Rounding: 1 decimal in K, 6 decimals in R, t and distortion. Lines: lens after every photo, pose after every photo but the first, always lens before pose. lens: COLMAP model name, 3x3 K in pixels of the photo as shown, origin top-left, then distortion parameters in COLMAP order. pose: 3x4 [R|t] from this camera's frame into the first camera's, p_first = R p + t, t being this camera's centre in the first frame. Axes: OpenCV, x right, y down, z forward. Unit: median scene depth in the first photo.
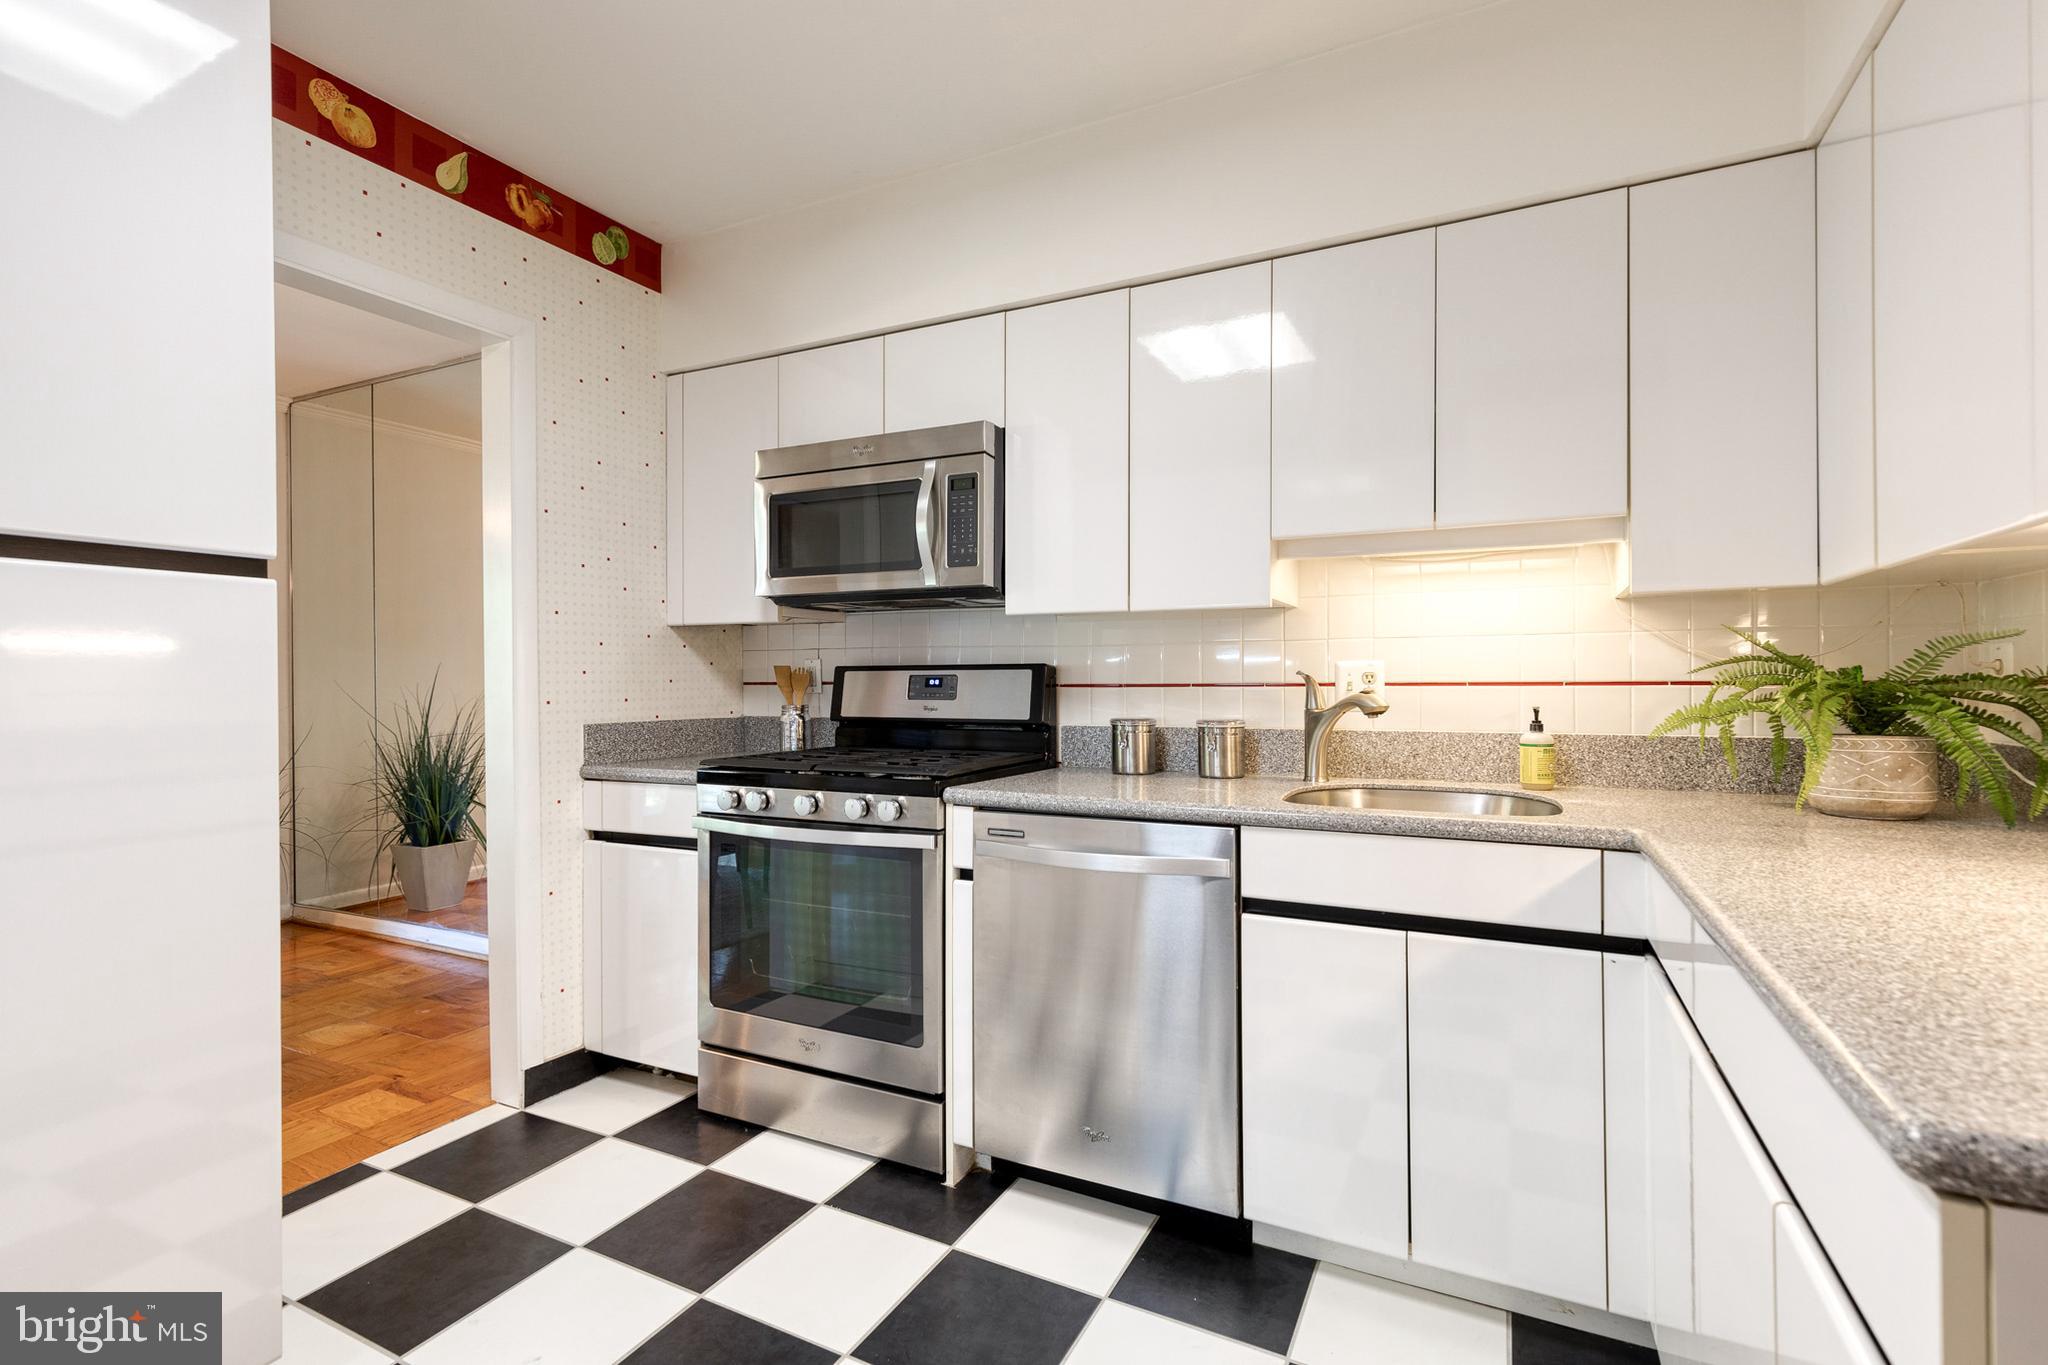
lens RADIAL K [[910.7, 0, 1038.9], [0, 910.7, 683.3], [0, 0, 1]] dist [0.008652, -0.000879]
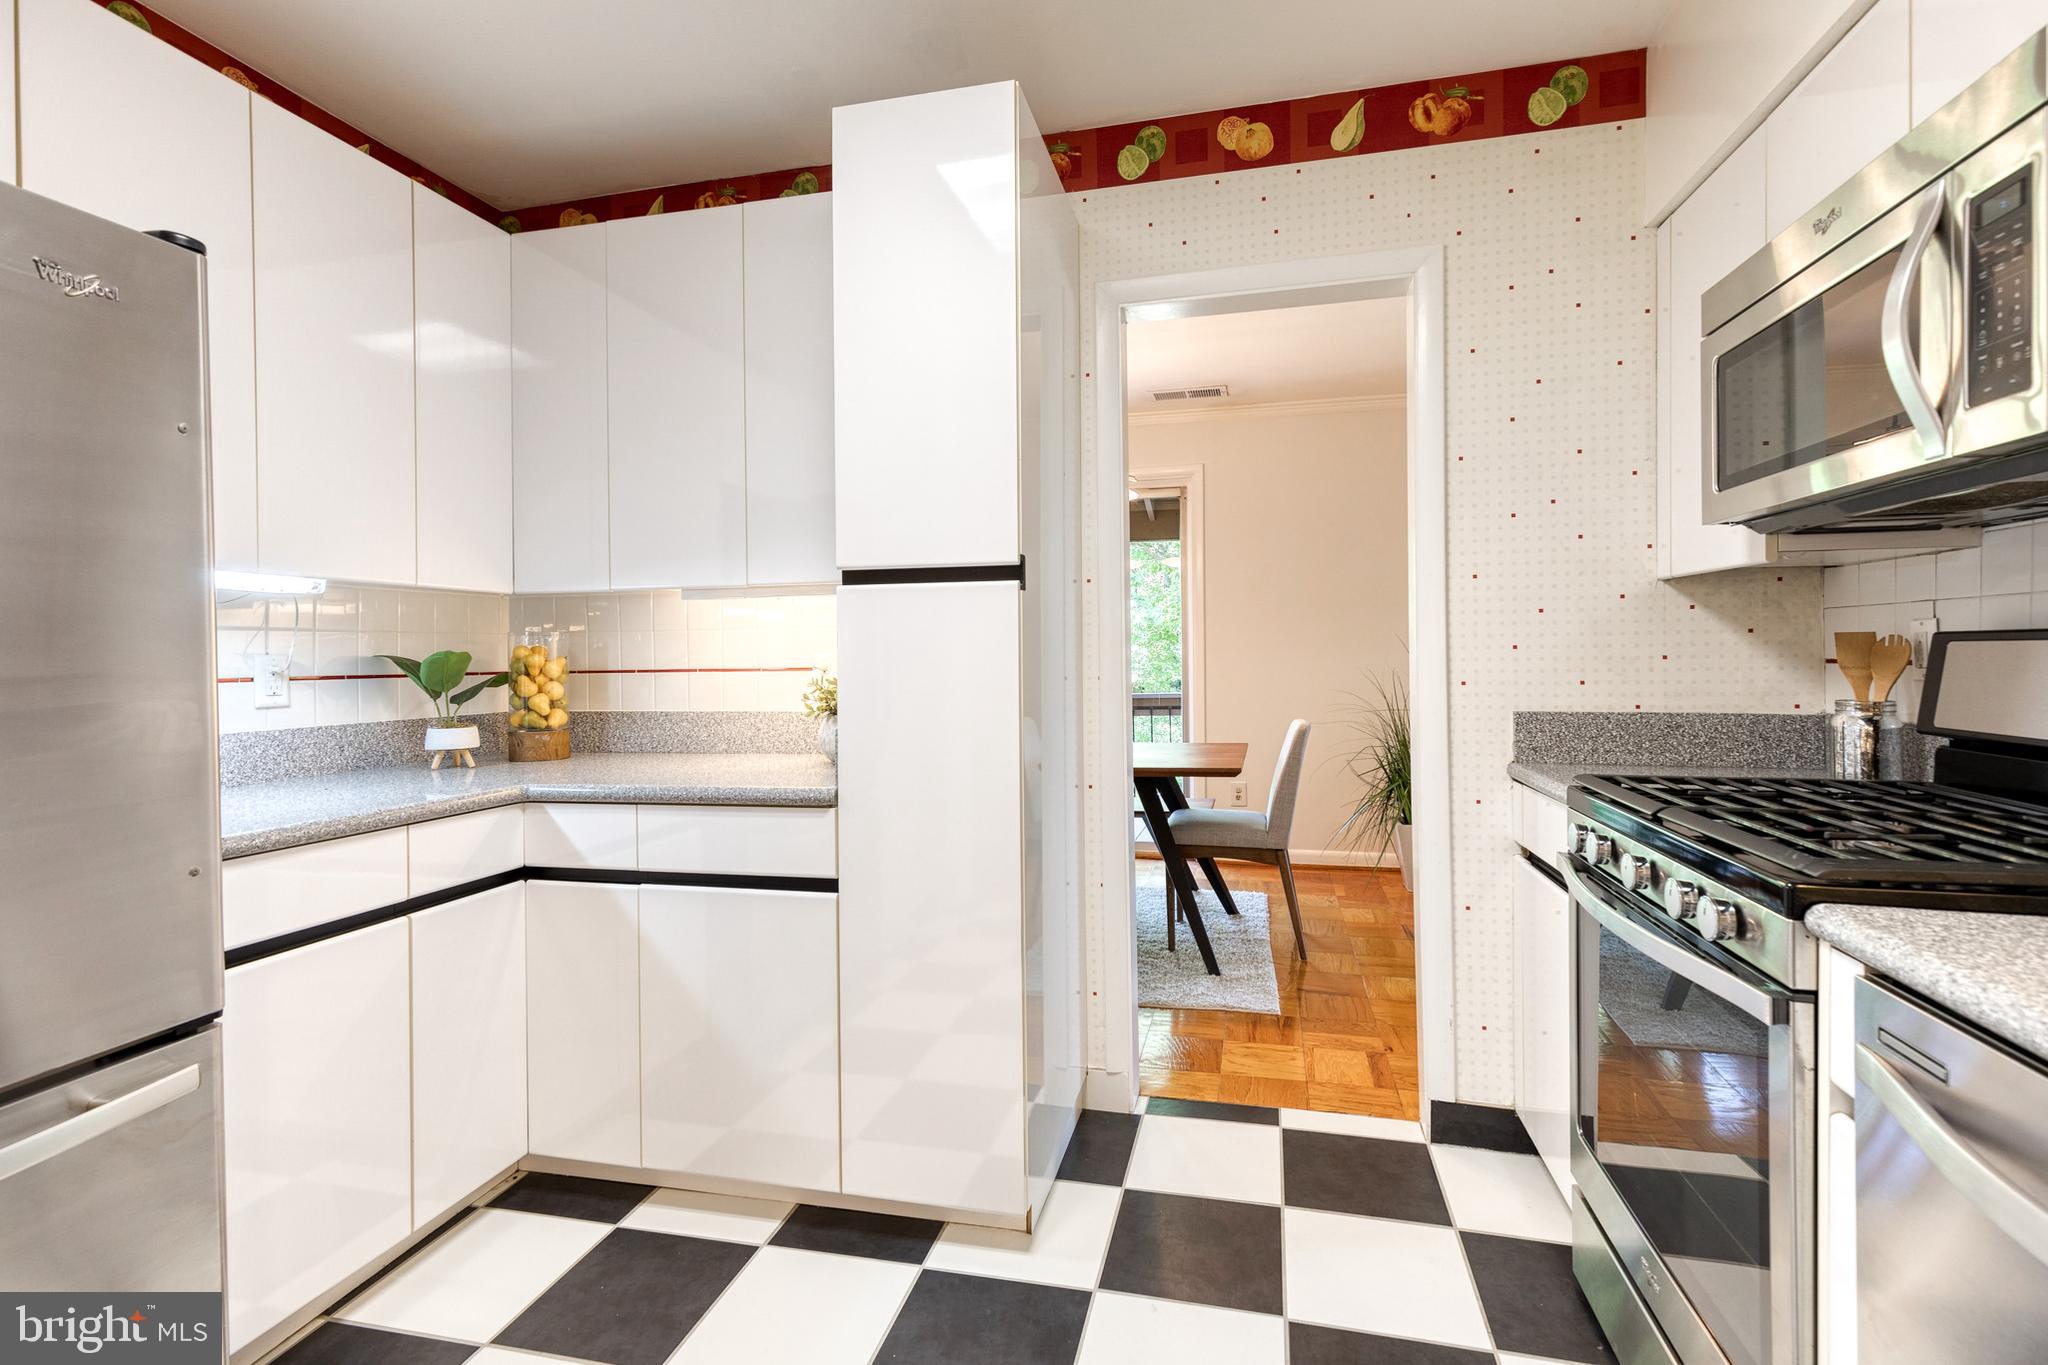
lens RADIAL K [[919.6, 0, 1054.4], [0, 919.6, 659.4], [0, 0, 1]] dist [0.001806, -0.000070]
pose [[0.234003, 0.006385, -0.972215, 0.216919], [0.003016, 0.999969, 0.007293, -0.009278], [0.972231, -0.004639, 0.233976, 0.448922]]
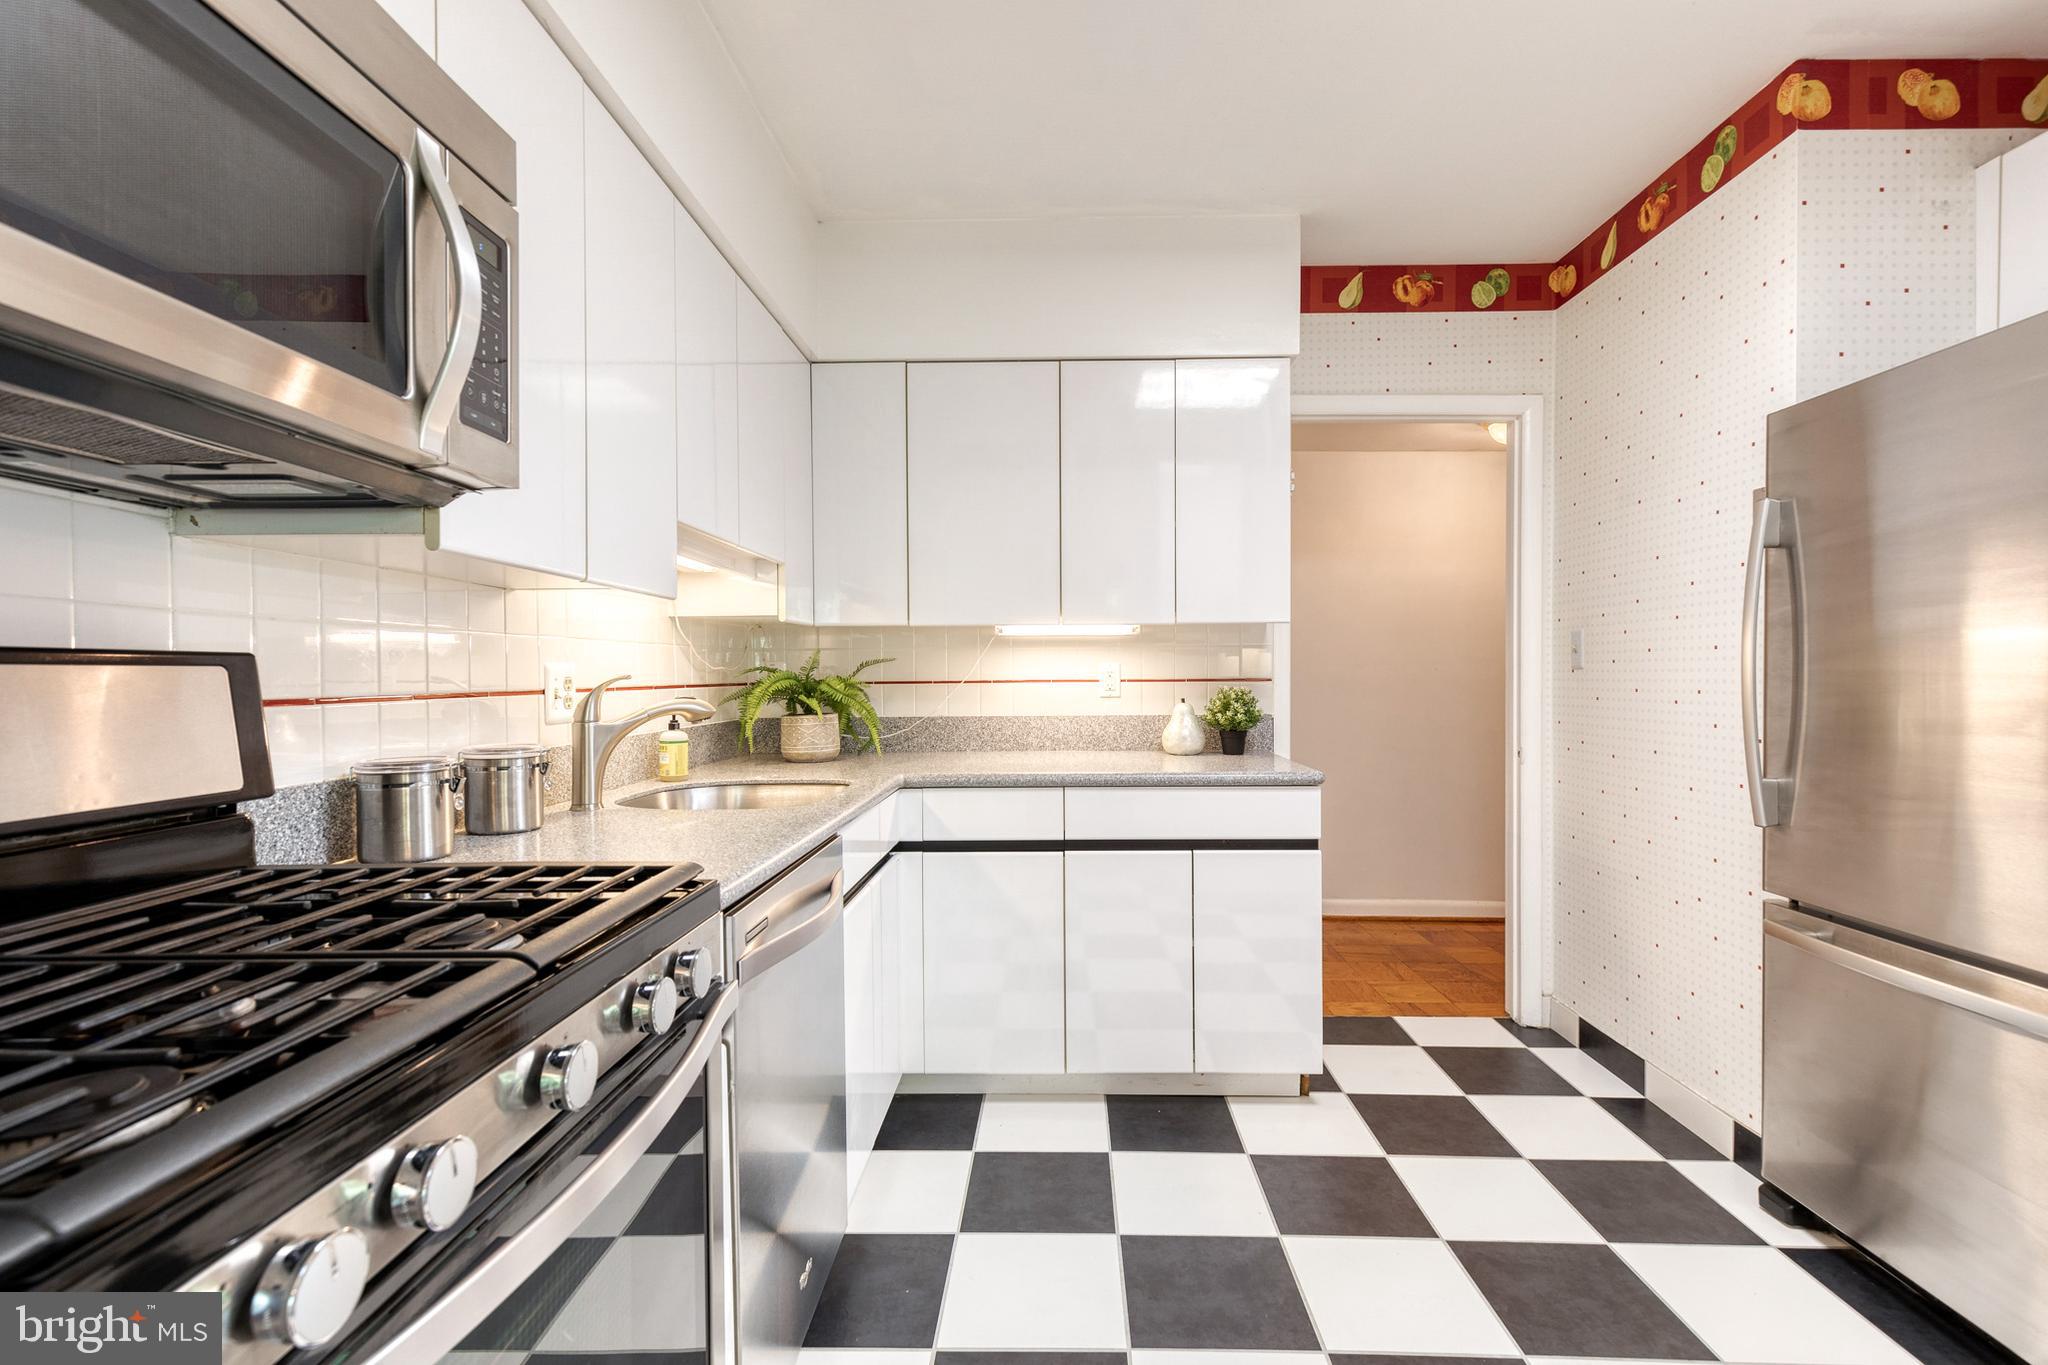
lens RADIAL K [[910.7, 0, 1038.9], [0, 910.7, 683.3], [0, 0, 1]] dist [0.008652, -0.000879]
pose [[-0.426778, -0.001406, 0.904356, -0.571821], [0.012431, 0.999895, 0.007421, -0.006635], [-0.904271, 0.014409, -0.426715, 0.904622]]
